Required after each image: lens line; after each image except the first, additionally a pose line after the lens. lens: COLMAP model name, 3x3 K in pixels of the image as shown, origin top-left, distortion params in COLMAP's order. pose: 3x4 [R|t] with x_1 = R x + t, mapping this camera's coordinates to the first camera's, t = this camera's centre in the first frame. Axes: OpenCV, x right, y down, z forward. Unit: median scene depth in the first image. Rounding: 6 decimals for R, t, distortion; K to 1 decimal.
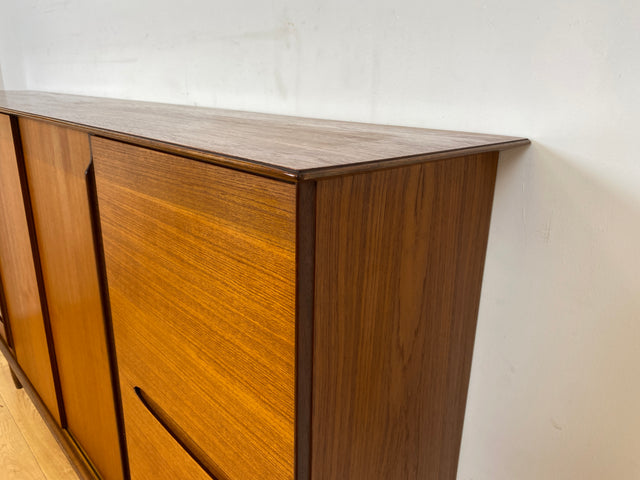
lens RADIAL K [[487.8, 0, 321.6], [0, 487.8, 243.0], [0, 0, 1]] dist [0.037940, -0.046227]
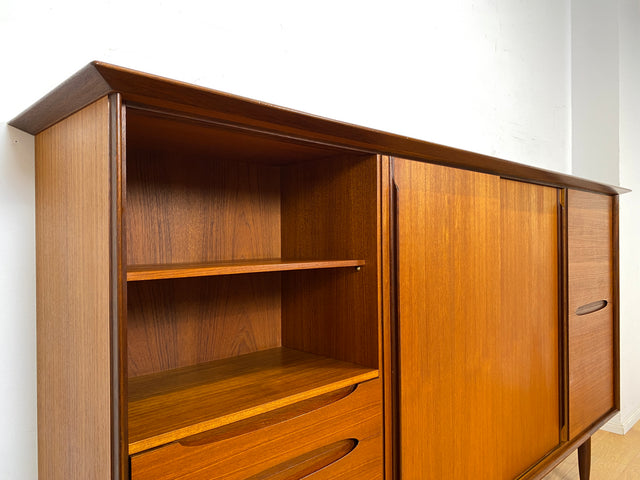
lens RADIAL K [[487.8, 0, 320.6], [0, 487.8, 243.1], [0, 0, 1]] dist [0.037940, -0.046227]
pose [[-0.016850, -0.029686, 0.999417, -2.105842], [0.317089, 0.947804, 0.033499, -0.331116], [-0.948246, 0.317469, -0.006558, 1.706884]]
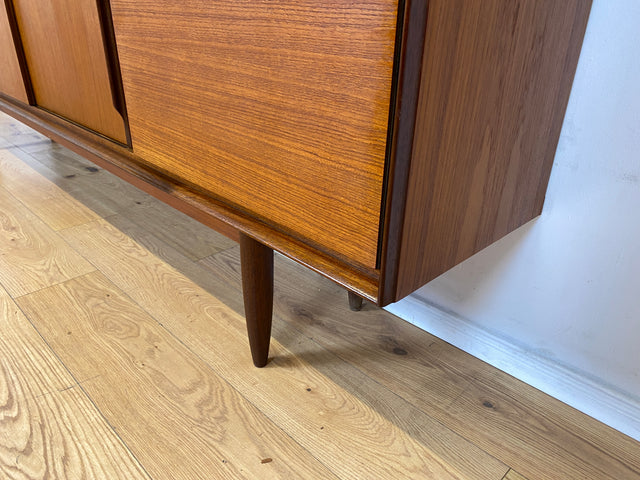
lens RADIAL K [[487.8, 0, 312.2], [0, 487.8, 241.4], [0, 0, 1]] dist [0.037940, -0.046227]
pose [[0.999904, -0.012964, 0.004810, -0.108795], [0.012102, 0.988735, 0.149184, 0.697137], [-0.006690, -0.149112, 0.988798, 0.250353]]
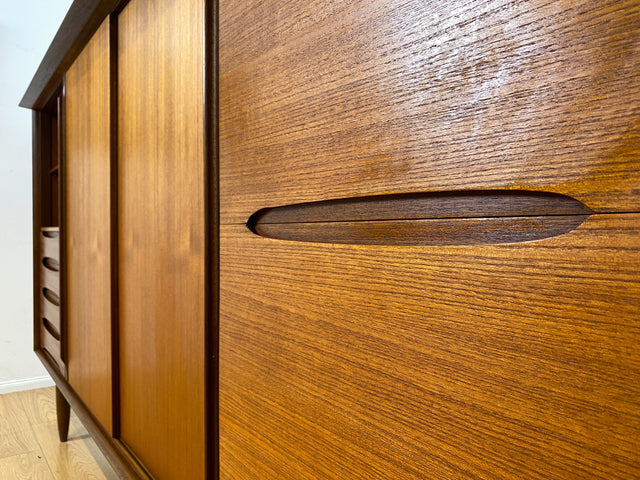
lens RADIAL K [[487.8, 0, 321.2], [0, 487.8, 243.0], [0, 0, 1]] dist [0.037940, -0.046227]
pose [[0.993337, -0.019614, -0.113567, -0.192112], [-0.014357, 0.956674, -0.290806, 0.446445], [0.114350, 0.290499, 0.950018, 0.377839]]
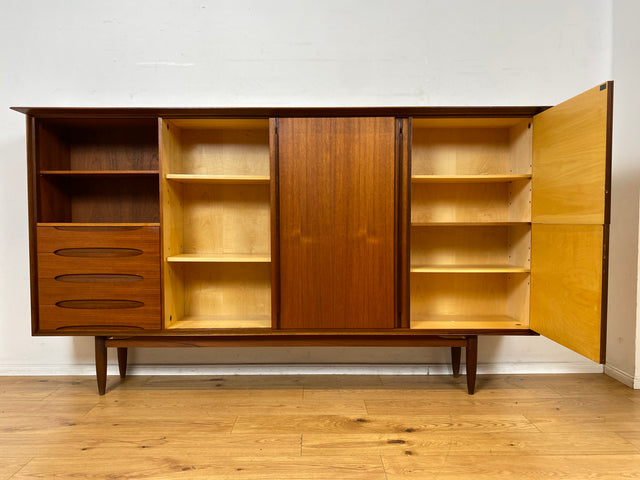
lens RADIAL K [[487.8, 0, 316.8], [0, 487.8, 244.6], [0, 0, 1]] dist [0.037940, -0.046227]
pose [[0.686462, -0.059912, 0.724694, -2.167067], [0.243104, 0.958165, -0.151065, 0.546387], [-0.685325, 0.279876, 0.672308, -0.152400]]
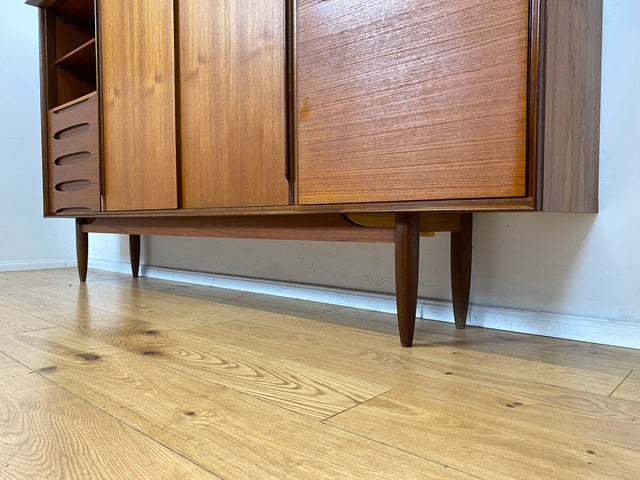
lens RADIAL K [[487.8, 0, 322.9], [0, 487.8, 243.3], [0, 0, 1]] dist [0.037940, -0.046227]
pose [[0.996935, -0.031041, 0.071807, -0.427478], [0.048999, 0.963317, -0.263856, 1.064397], [-0.060983, 0.266566, 0.961886, 0.002773]]
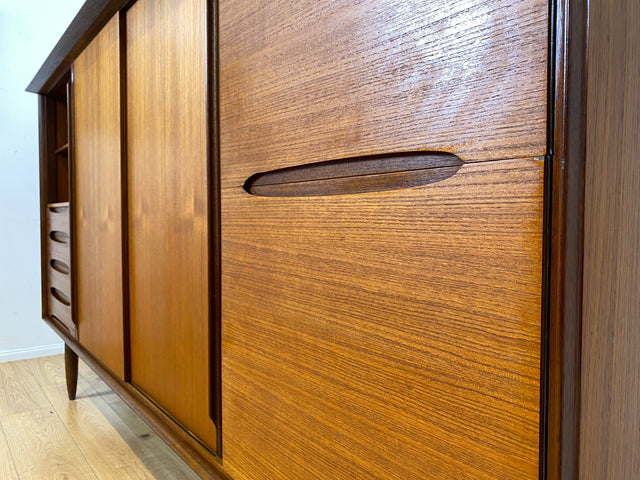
lens RADIAL K [[487.8, 0, 315.2], [0, 487.8, 235.2], [0, 0, 1]] dist [0.037940, -0.046227]
pose [[0.994156, -0.020901, -0.105911, -0.161659], [-0.009079, 0.961415, -0.274952, 0.527139], [0.107571, 0.274307, 0.955607, 0.243278]]
